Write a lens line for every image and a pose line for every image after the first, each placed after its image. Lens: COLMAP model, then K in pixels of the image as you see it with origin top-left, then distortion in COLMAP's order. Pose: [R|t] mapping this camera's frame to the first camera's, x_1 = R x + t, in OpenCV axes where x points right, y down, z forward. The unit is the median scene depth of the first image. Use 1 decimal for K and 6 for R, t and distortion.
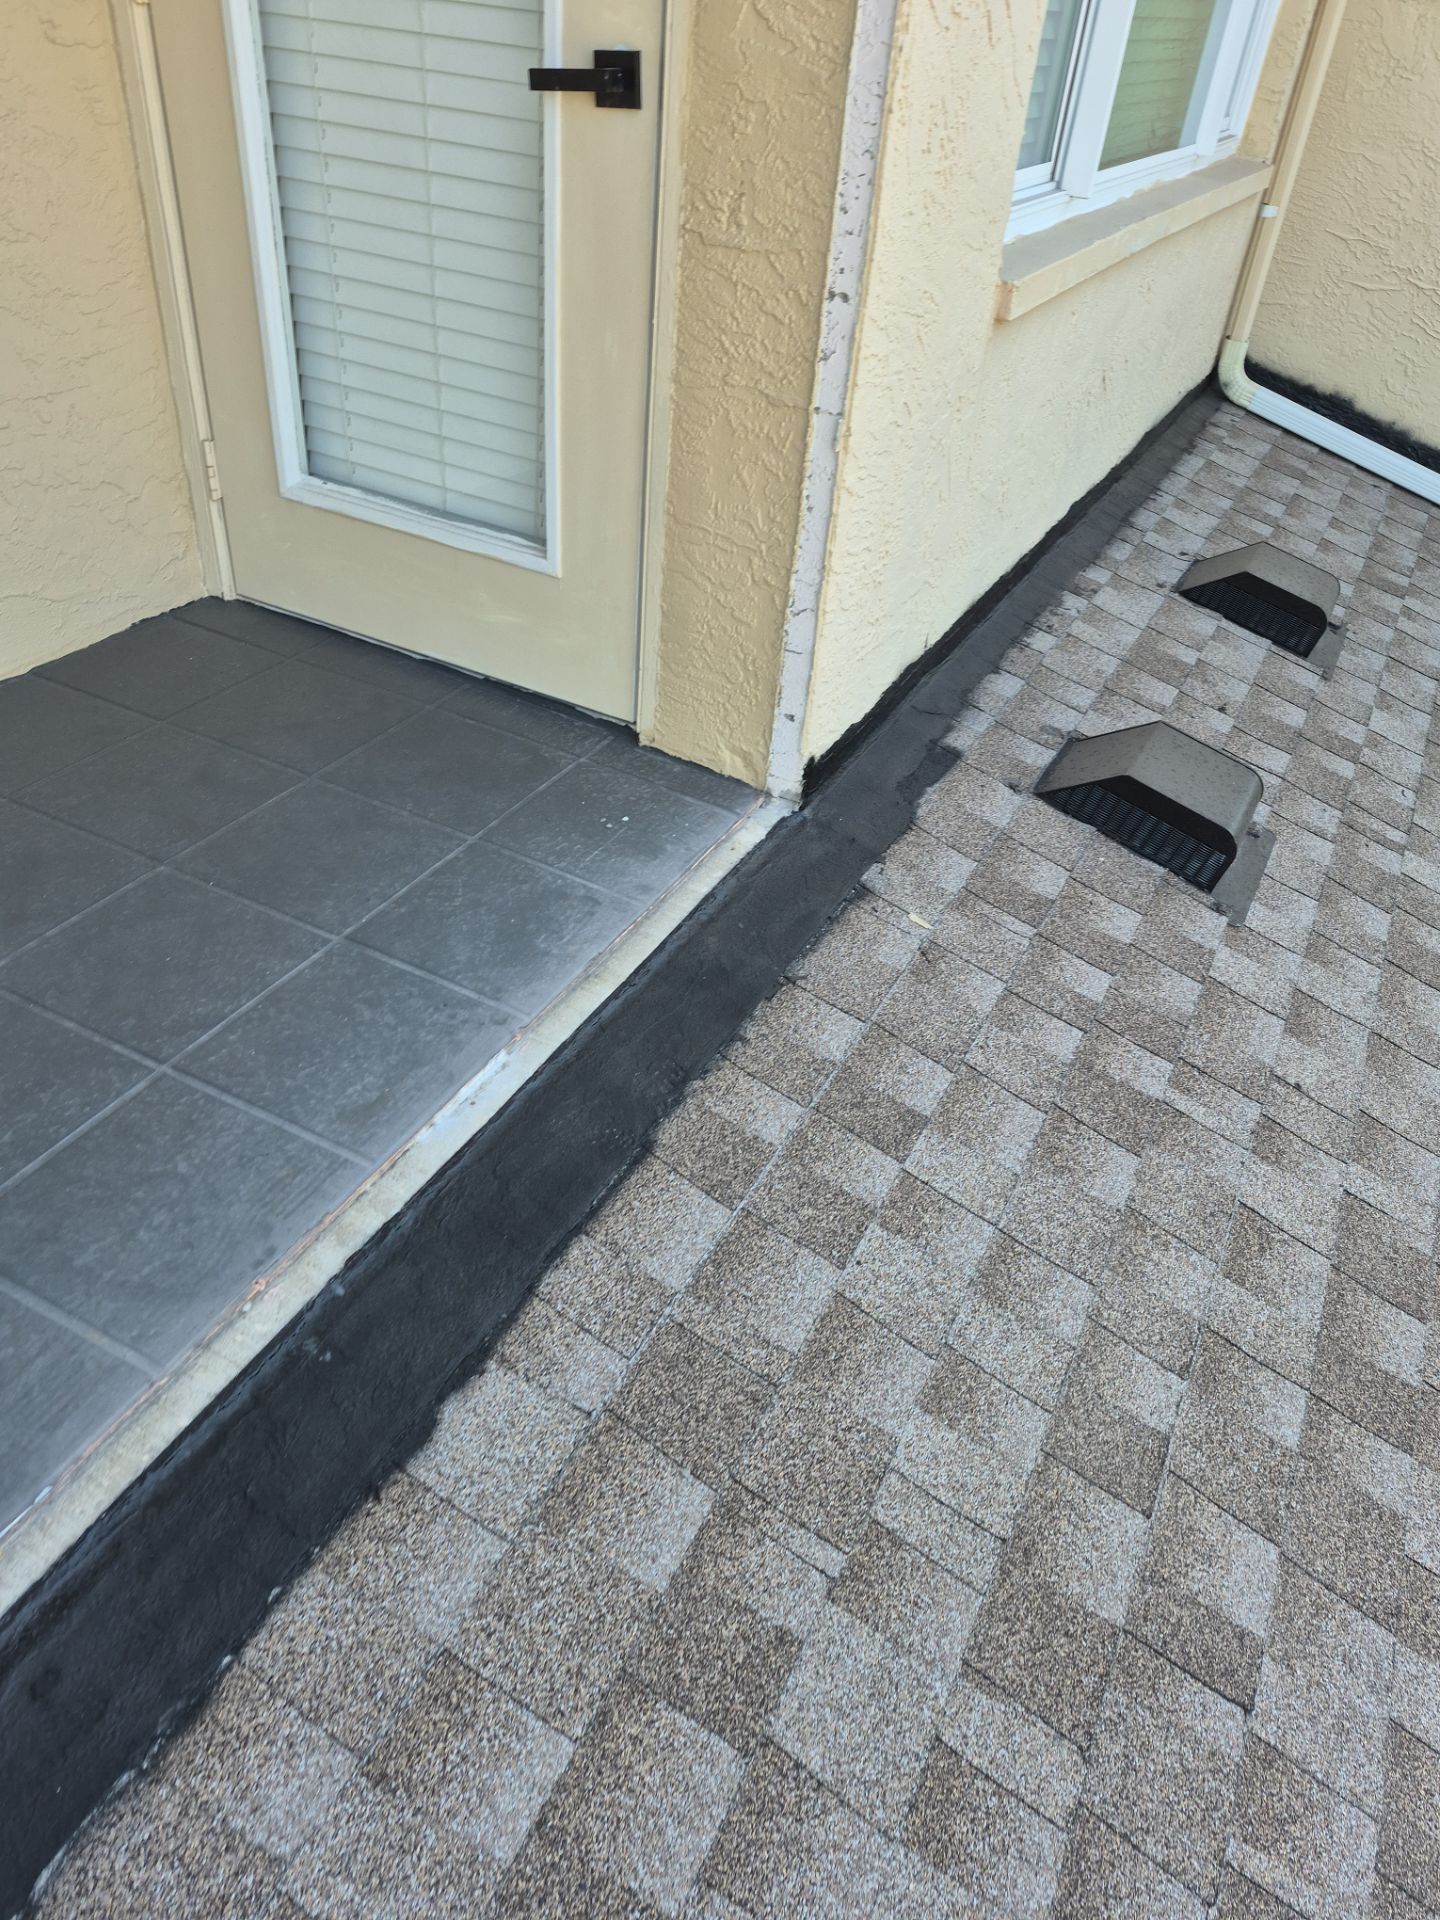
lens RADIAL K [[1300.9, 0, 720.0], [0, 1300.9, 960.0], [0, 0, 1]] dist [0.100182, -0.153912]
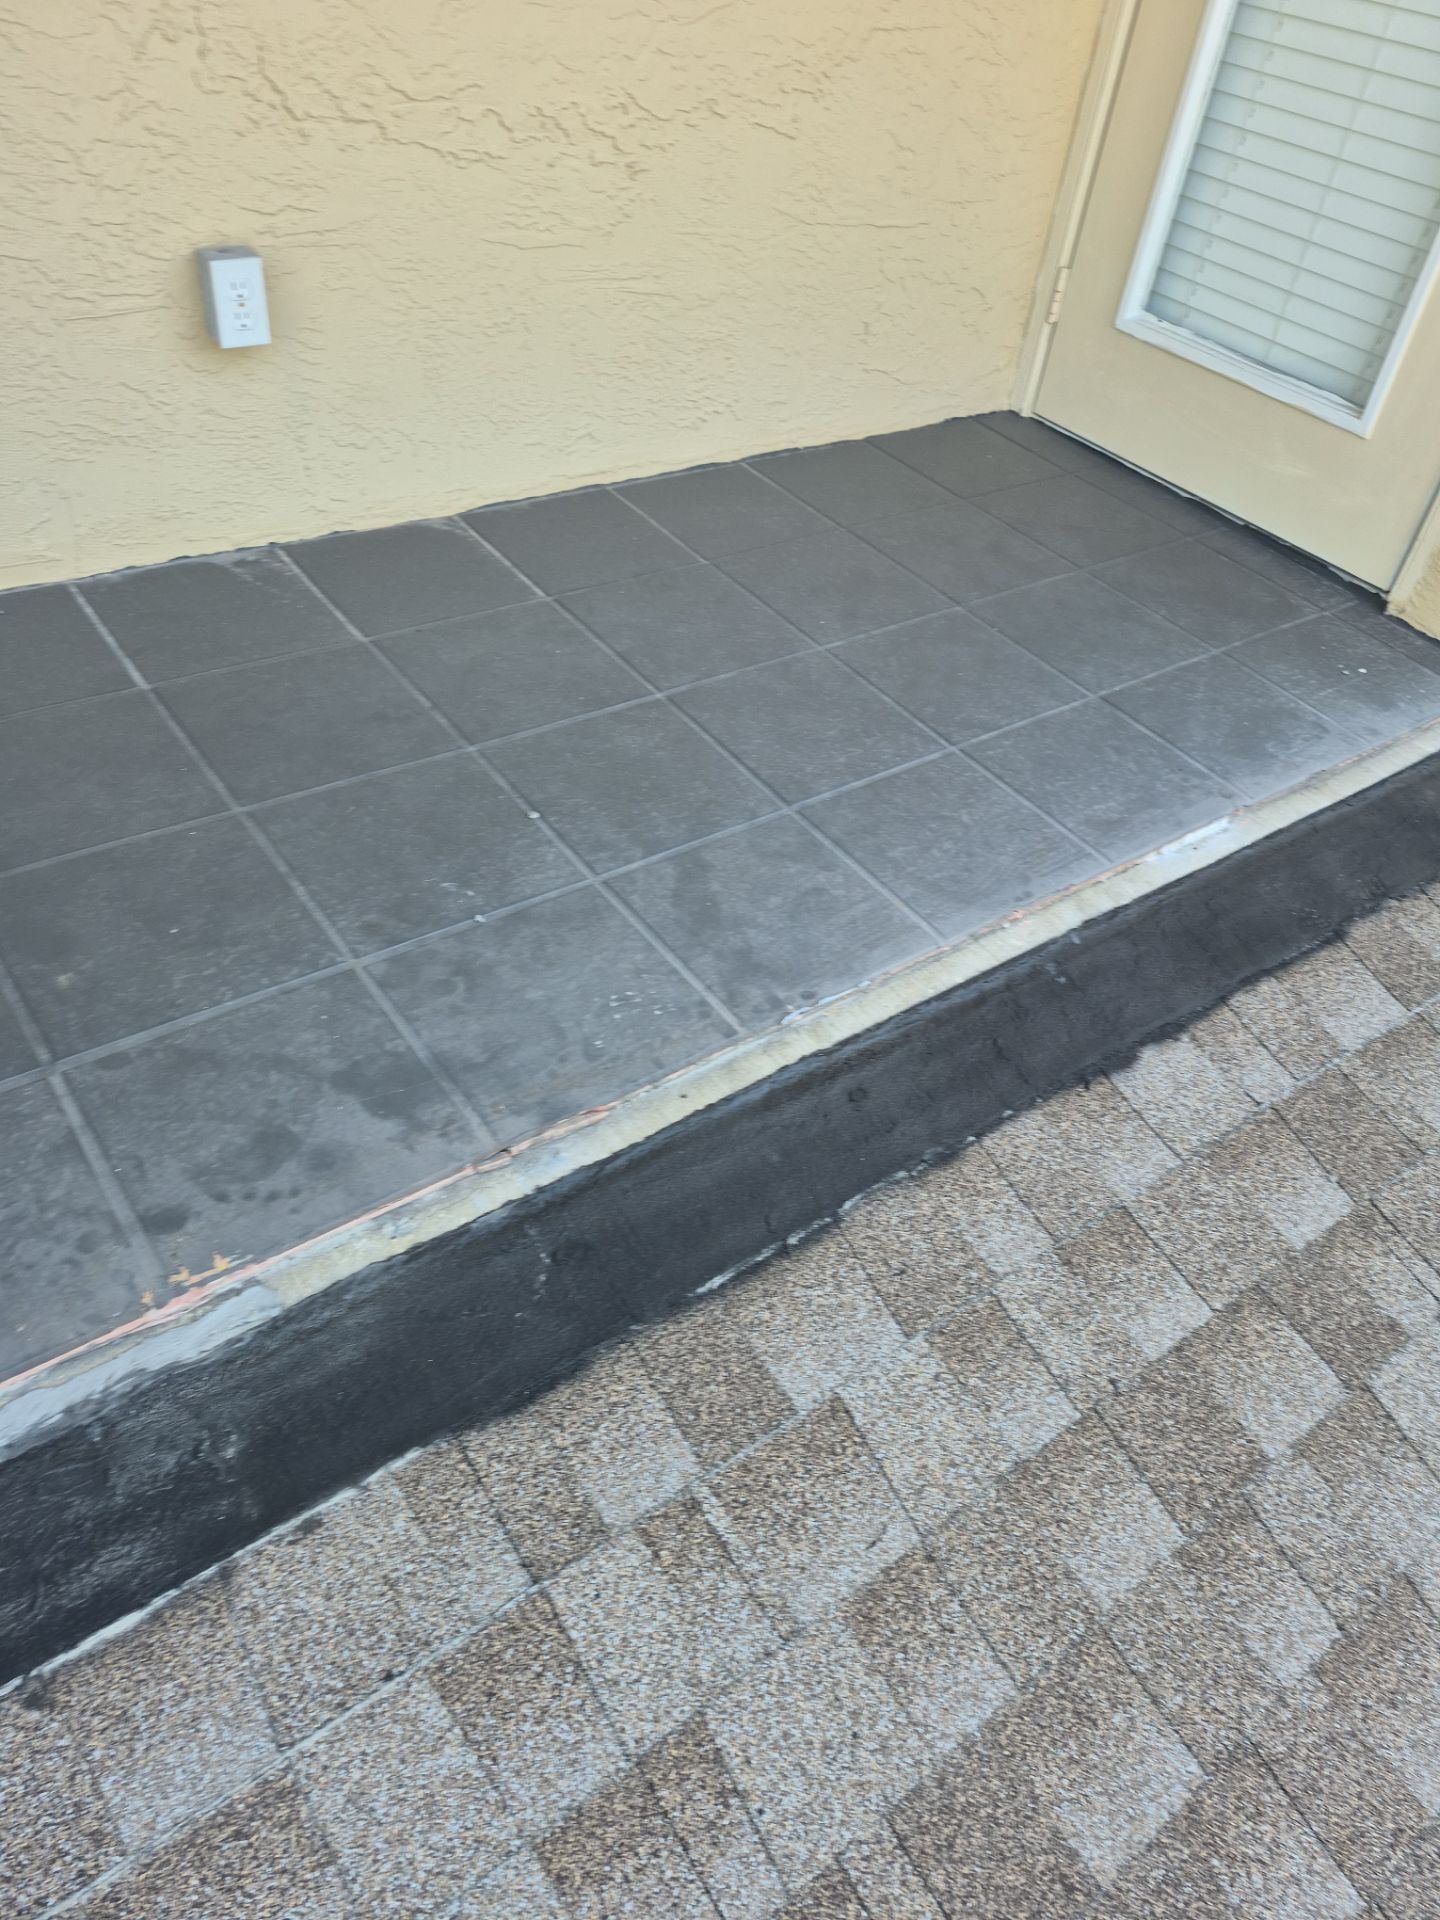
lens RADIAL K [[1300.9, 0, 720.0], [0, 1300.9, 960.0], [0, 0, 1]] dist [0.100182, -0.153912]
pose [[0.896809, 0.310214, -0.315437, -0.137392], [-0.296169, 0.950613, 0.092842, 0.177799], [0.328659, 0.010161, 0.944394, -0.179994]]
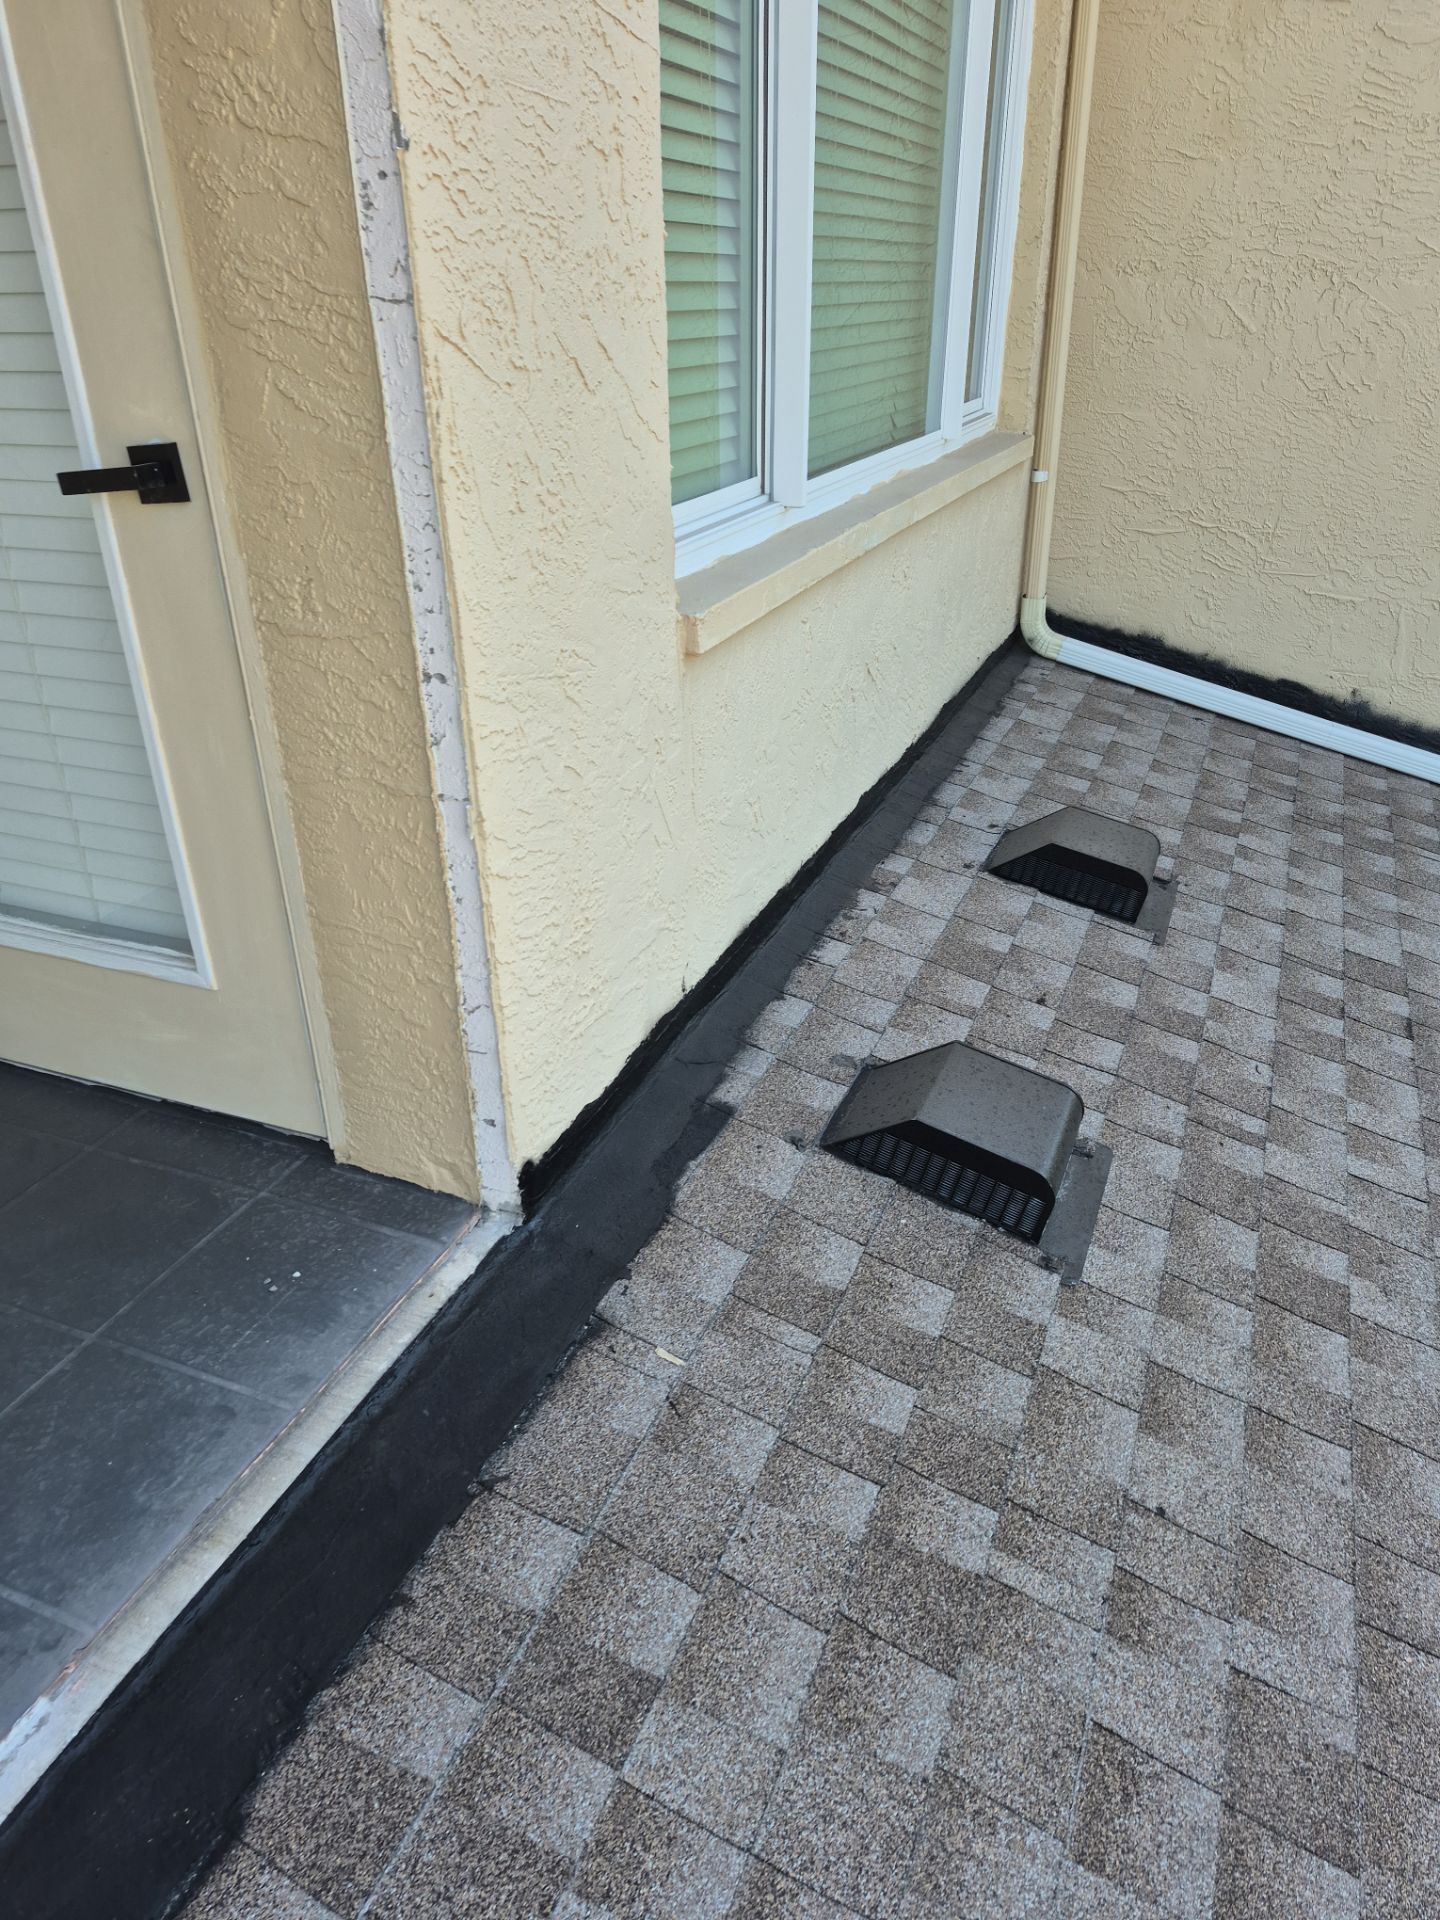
lens RADIAL K [[1276.6, 0, 720.0], [0, 1276.6, 960.0], [0, 0, 1]] dist [0.086999, -0.109706]
pose [[0.992238, -0.121585, 0.026078, 0.205429], [0.124246, 0.977941, -0.167911, -0.140867], [-0.005088, 0.169848, 0.985457, 0.180669]]
